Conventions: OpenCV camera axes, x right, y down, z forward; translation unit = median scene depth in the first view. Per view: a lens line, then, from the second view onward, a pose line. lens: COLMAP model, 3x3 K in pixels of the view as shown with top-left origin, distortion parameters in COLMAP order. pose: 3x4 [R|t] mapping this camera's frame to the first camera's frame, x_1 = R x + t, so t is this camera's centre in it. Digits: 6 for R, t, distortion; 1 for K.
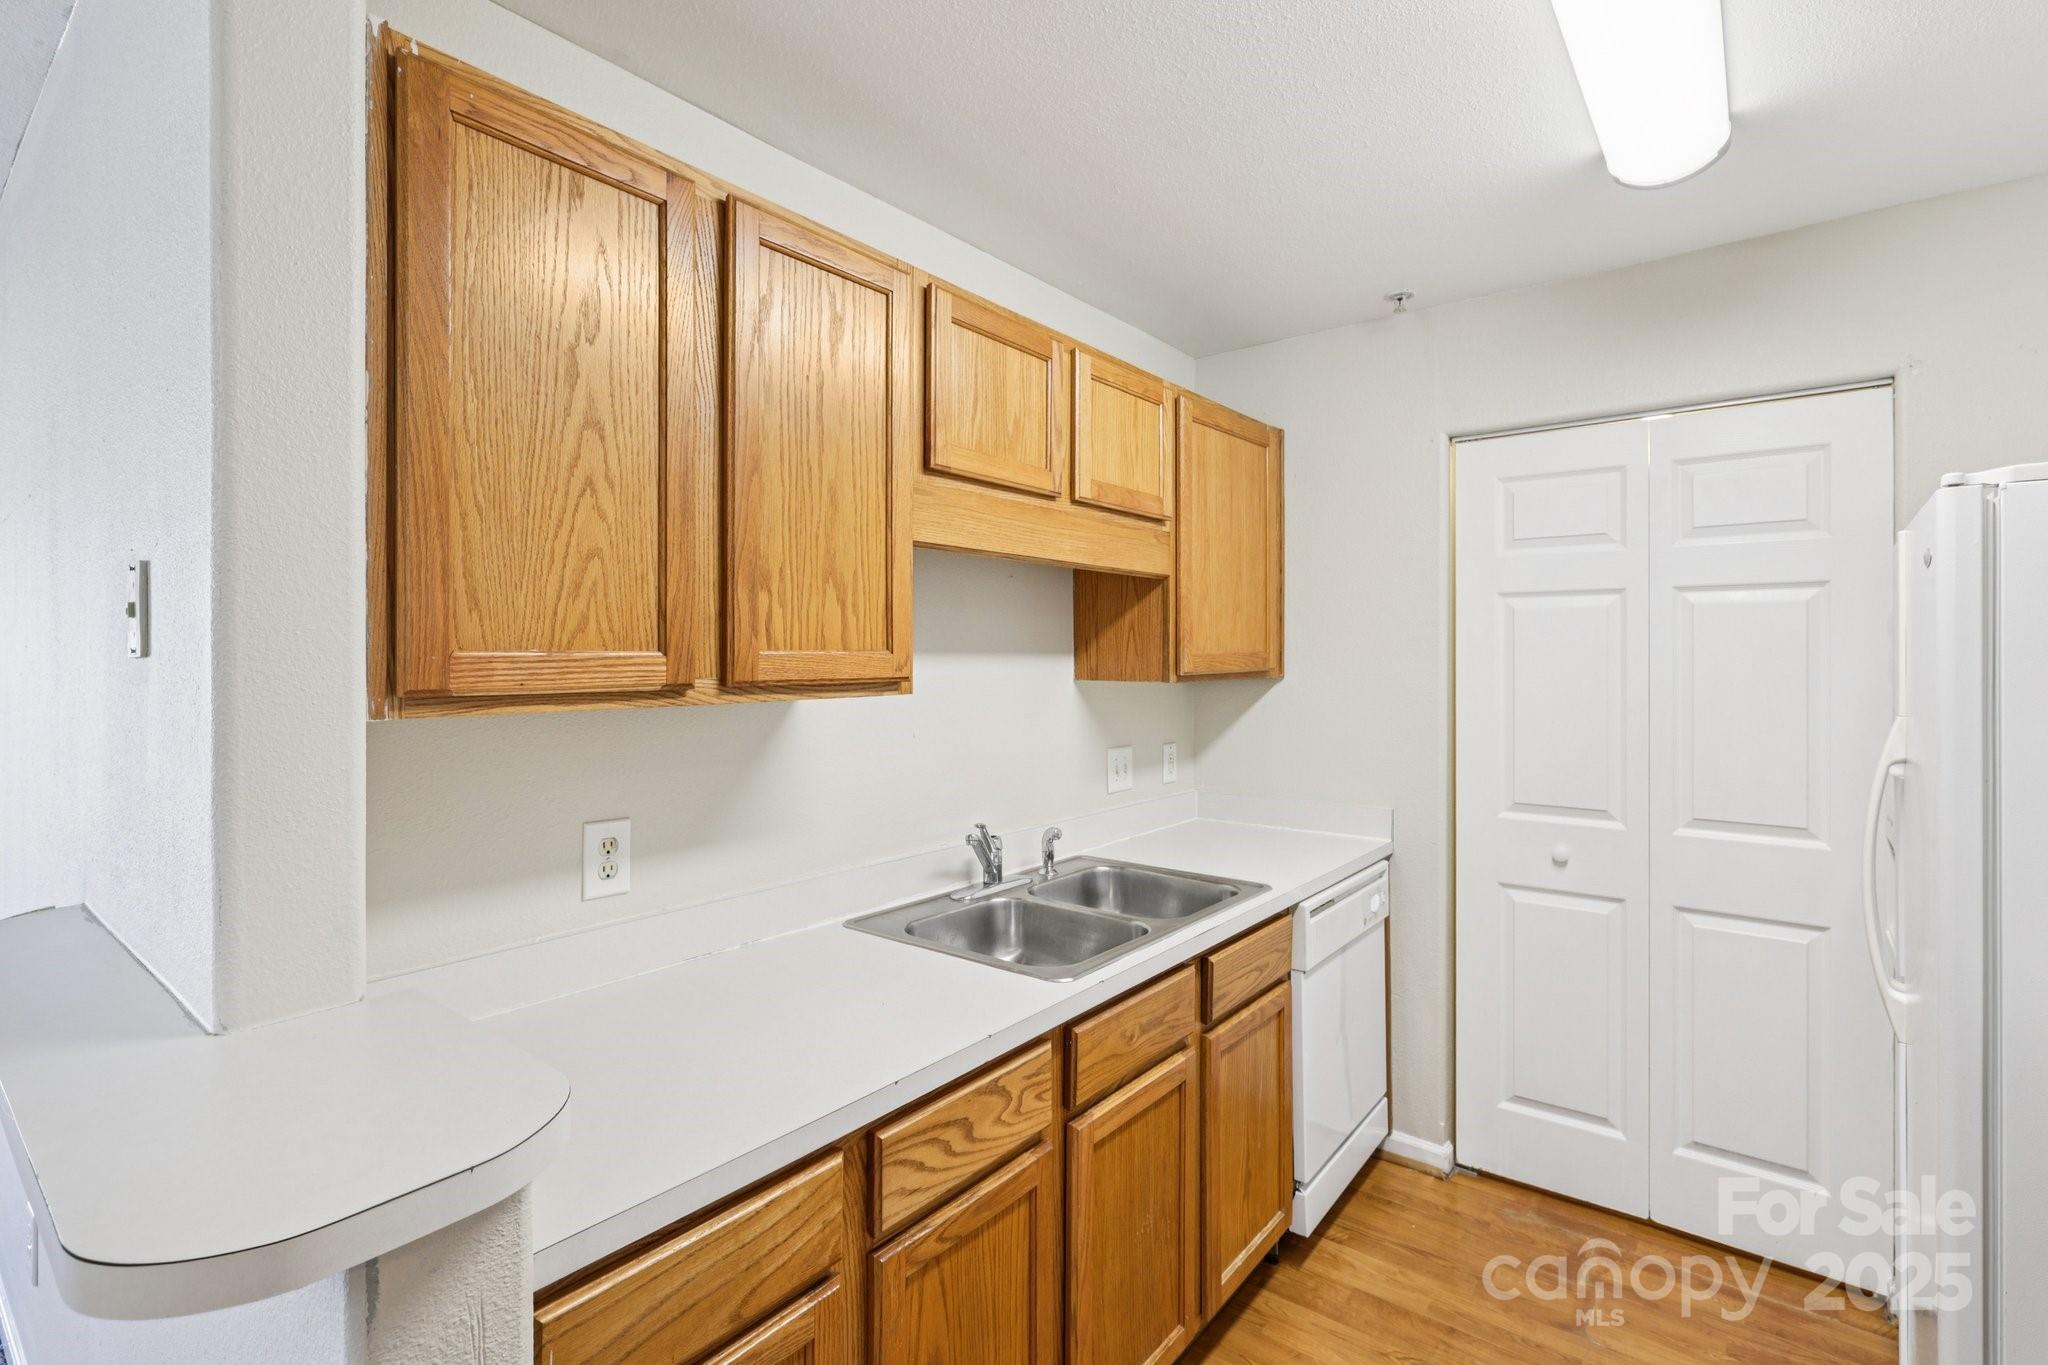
lens RADIAL K [[955.8, 0, 1015.0], [0, 955.8, 656.6], [0, 0, 1]] dist [-0.000560, -0.000118]
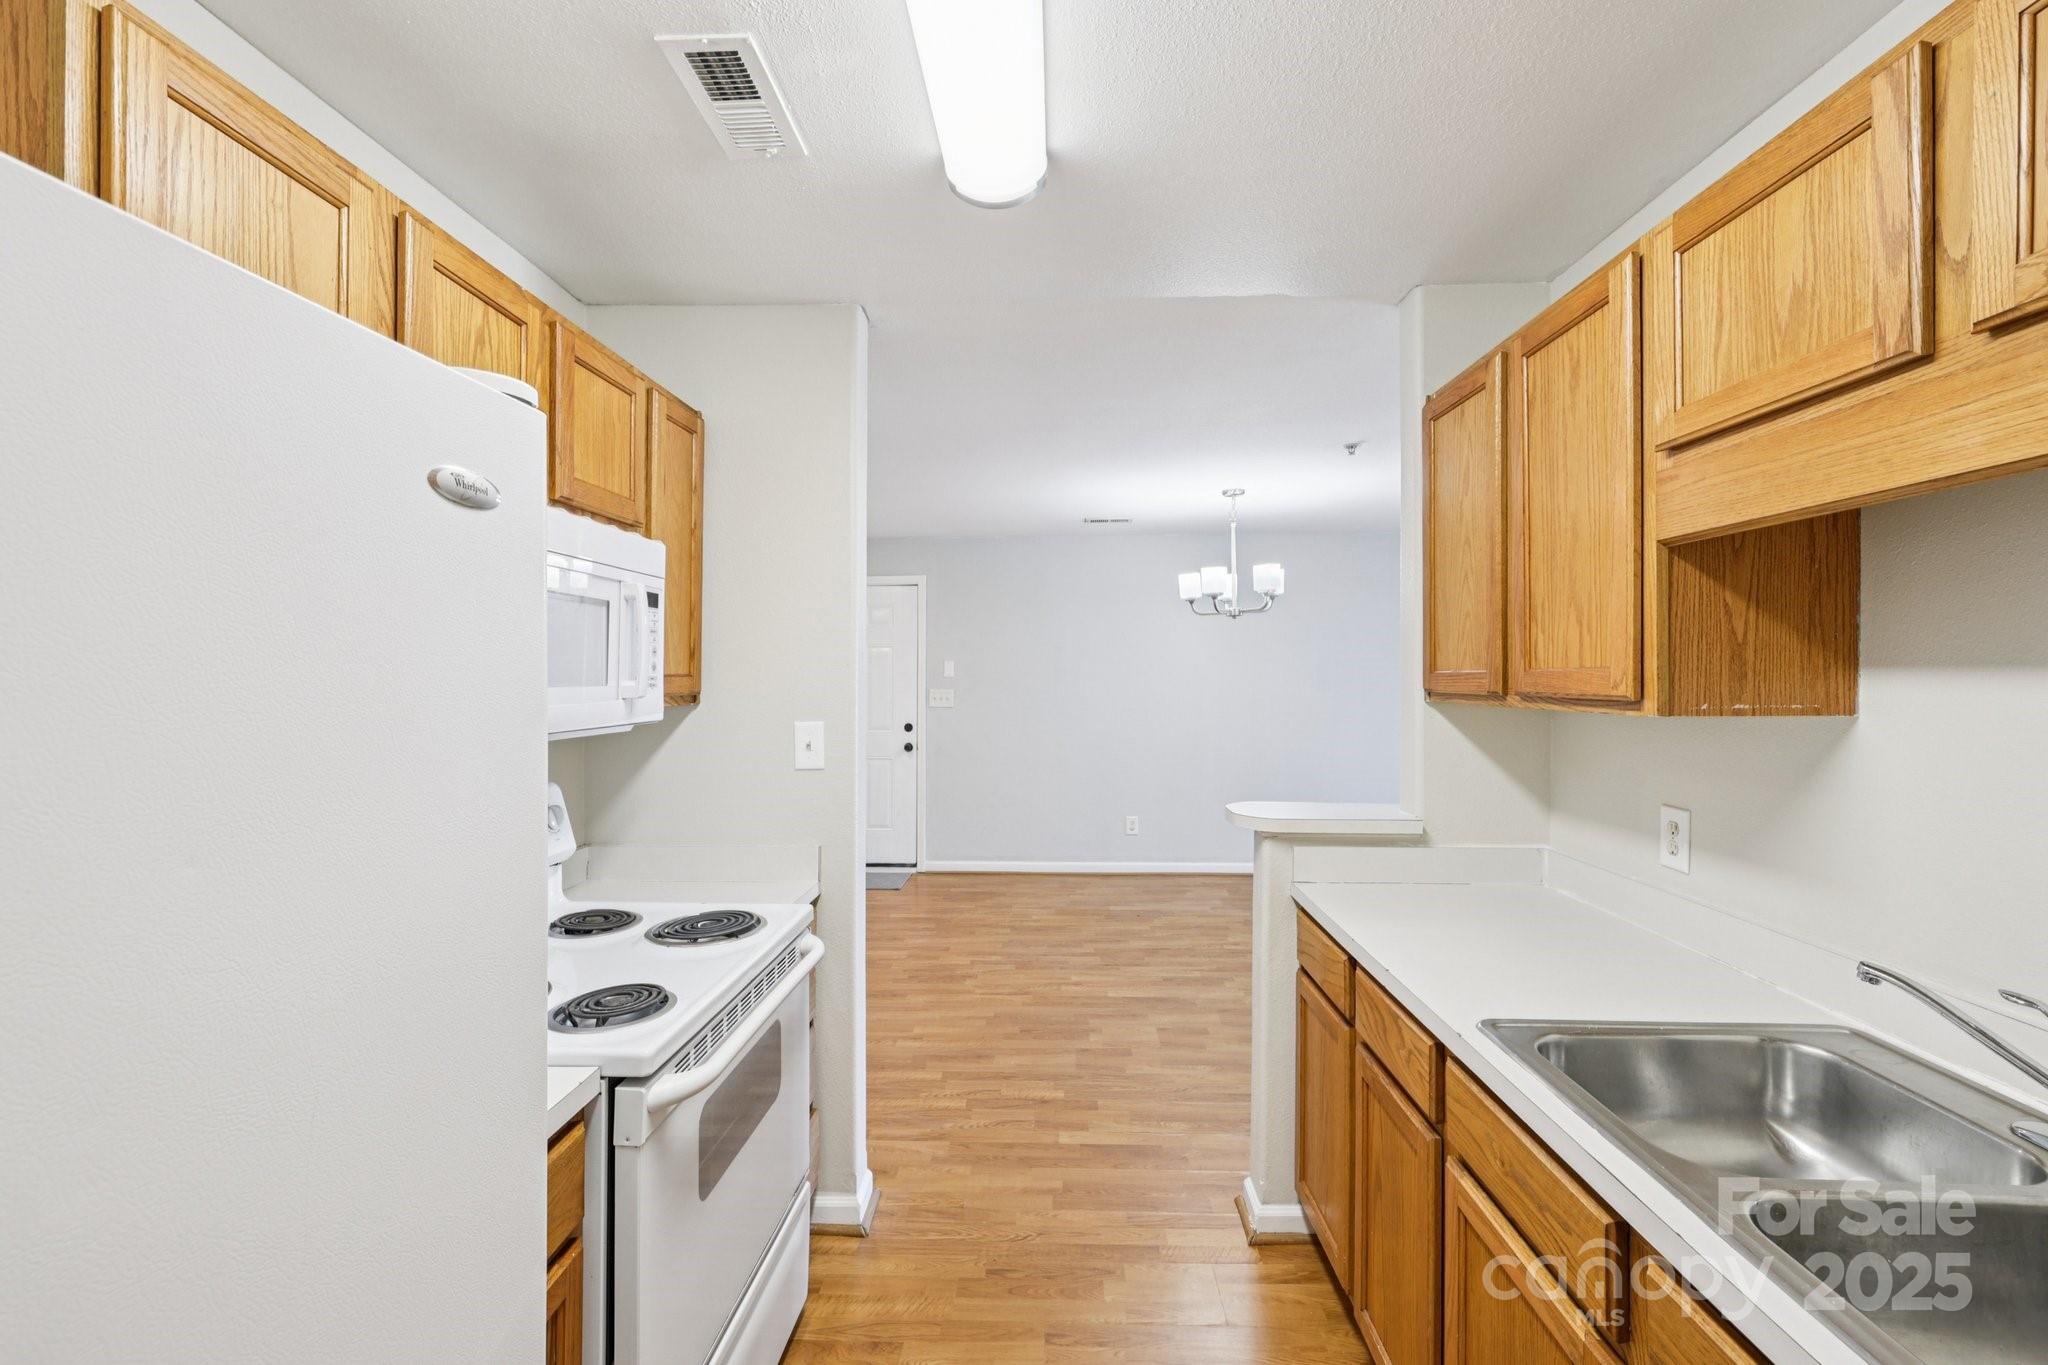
lens RADIAL K [[850.7, 0, 1024.0], [0, 850.7, 682.5], [0, 0, 1]] dist [0.000559, 0.000029]
pose [[-0.804938, 0.009157, -0.593288, 0.611319], [0.006246, 0.999956, 0.006960, -0.000474], [0.593326, 0.001897, -0.804960, 0.952662]]
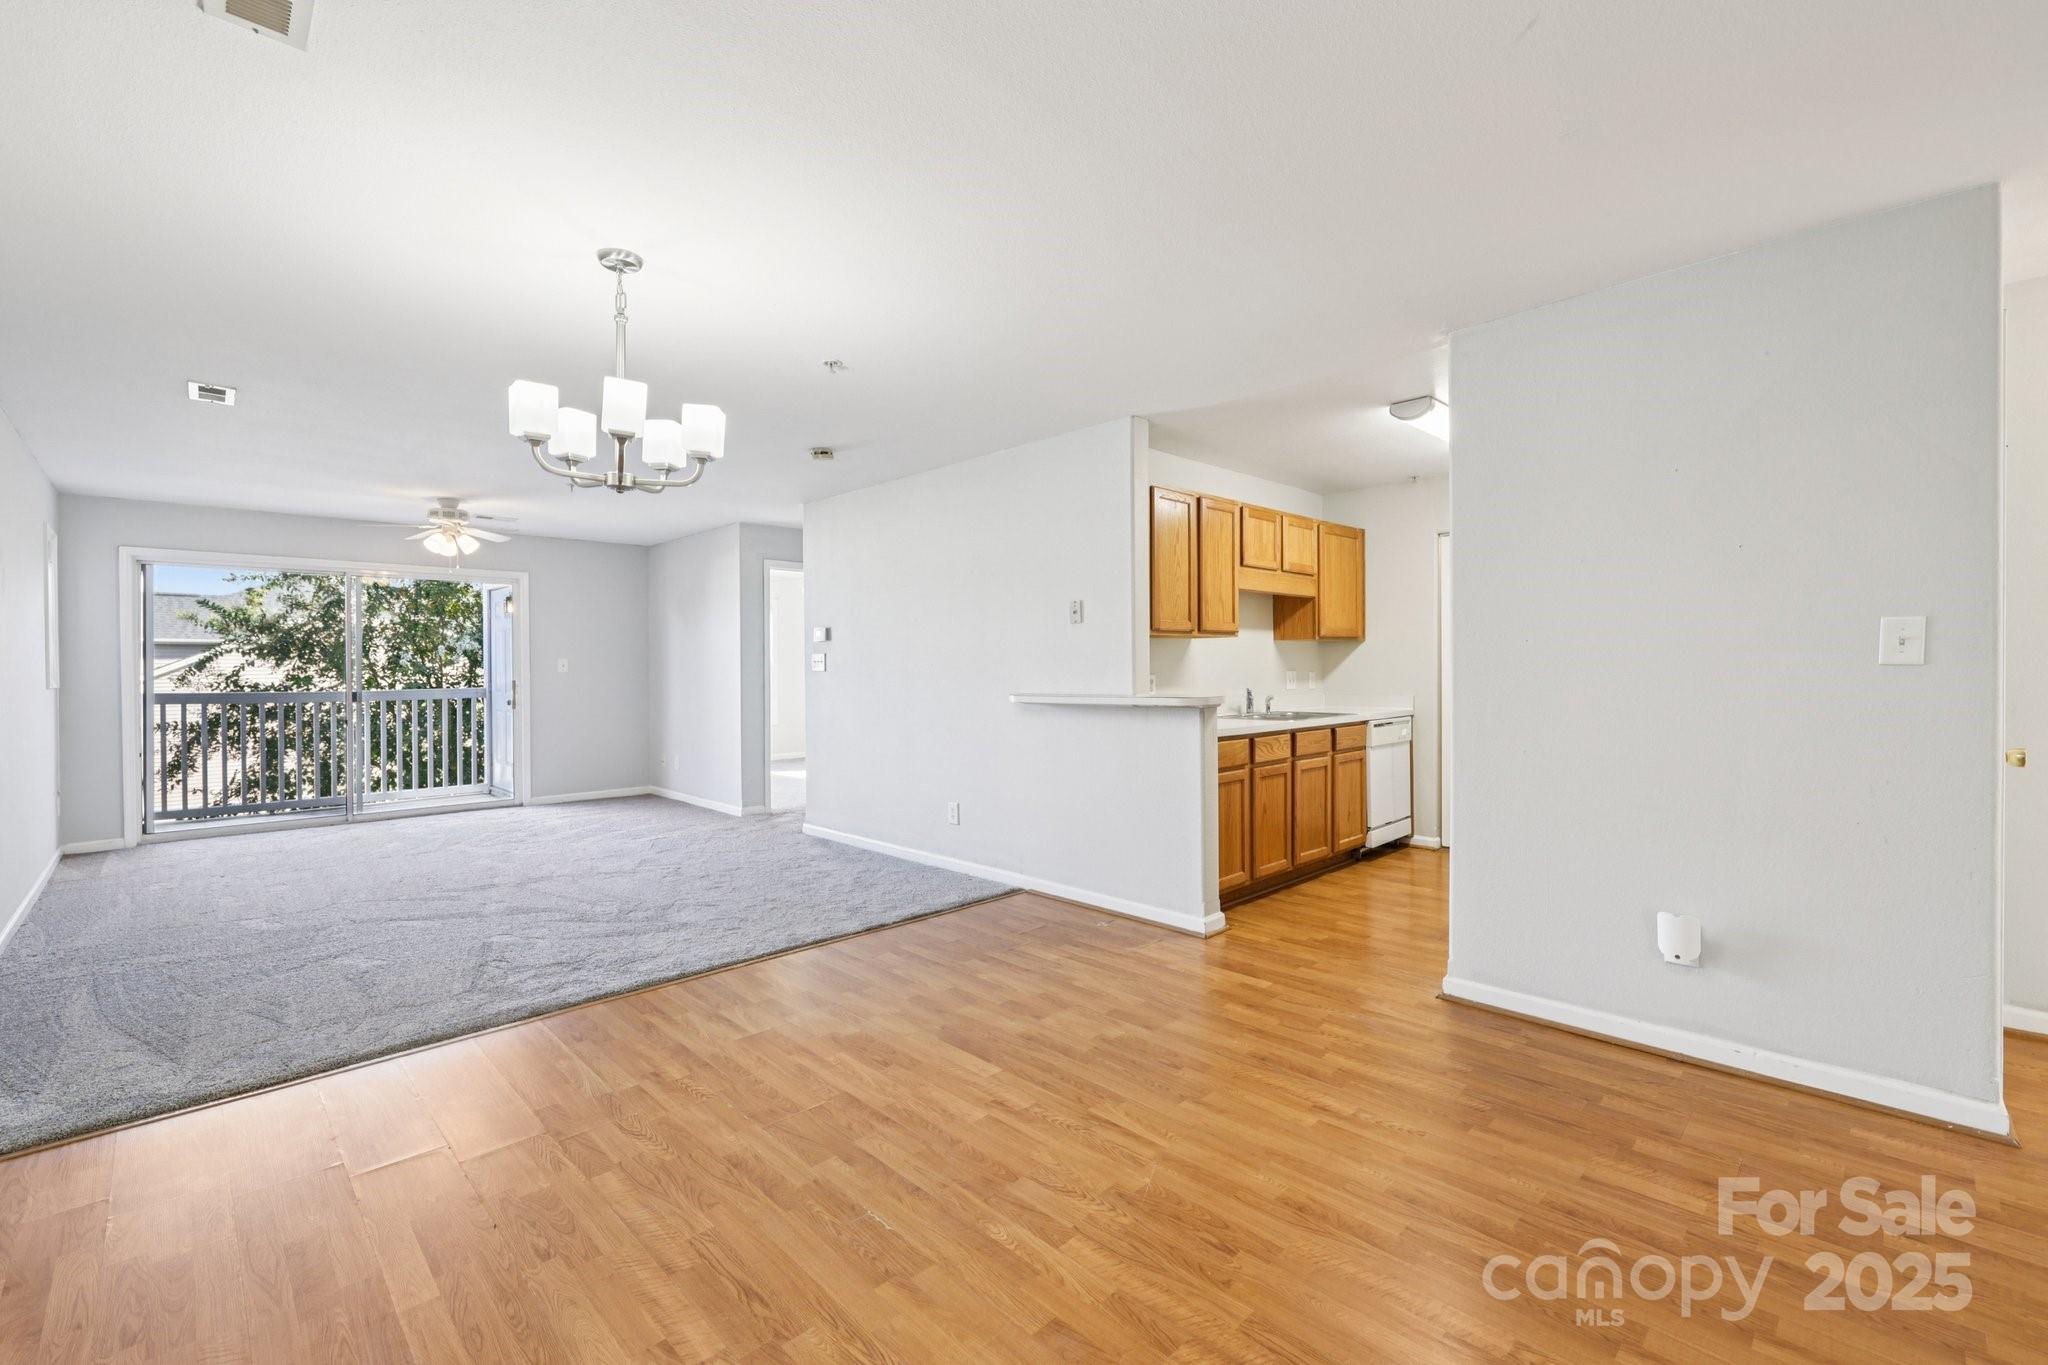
lens RADIAL K [[864.5, 0, 1024.0], [0, 864.5, 682.5], [0, 0, 1]] dist [0.001536, 0.000036]
pose [[0.992953, -0.007338, -0.118283, -0.362123], [0.009744, 0.999757, 0.019777, 0.096312], [0.118110, -0.020791, 0.992783, -1.468913]]
